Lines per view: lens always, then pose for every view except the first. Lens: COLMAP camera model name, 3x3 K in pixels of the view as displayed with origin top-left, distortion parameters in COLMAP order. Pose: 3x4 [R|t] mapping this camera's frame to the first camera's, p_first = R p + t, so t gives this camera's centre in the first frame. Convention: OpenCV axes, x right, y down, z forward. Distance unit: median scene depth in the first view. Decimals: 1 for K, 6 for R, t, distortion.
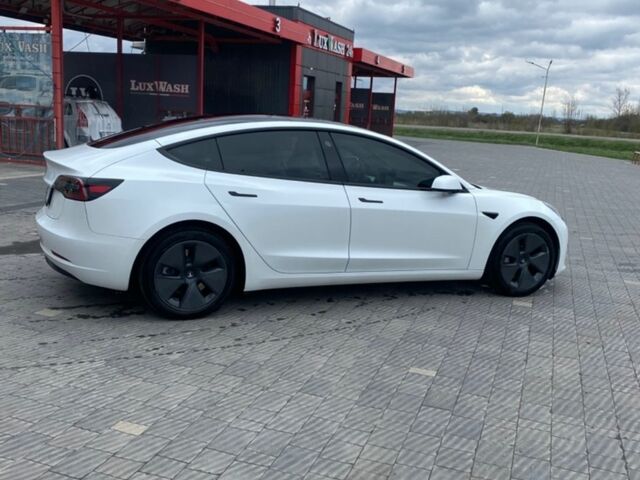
lens RADIAL K [[678.0, 0, 320.0], [0, 678.0, 240.0], [0, 0, 1]] dist [0.119873, -0.281979]
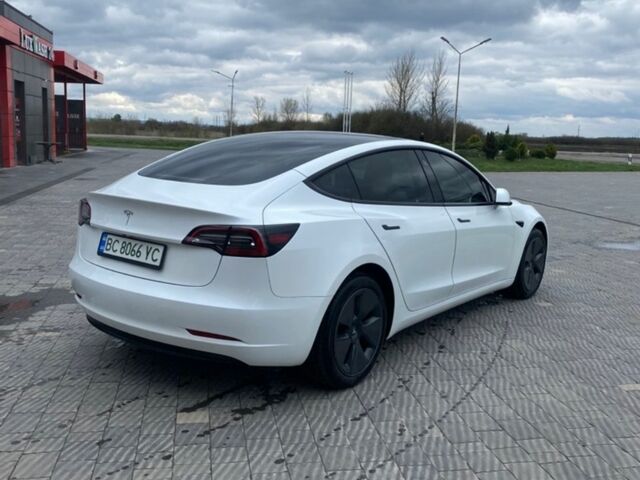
lens RADIAL K [[678.0, 0, 320.0], [0, 678.0, 240.0], [0, 0, 1]] dist [0.119873, -0.281979]
pose [[0.859588, -0.105208, 0.500041, -0.102208], [0.109587, 0.993762, 0.020701, -0.012962], [-0.499099, 0.037004, 0.865755, 0.050099]]
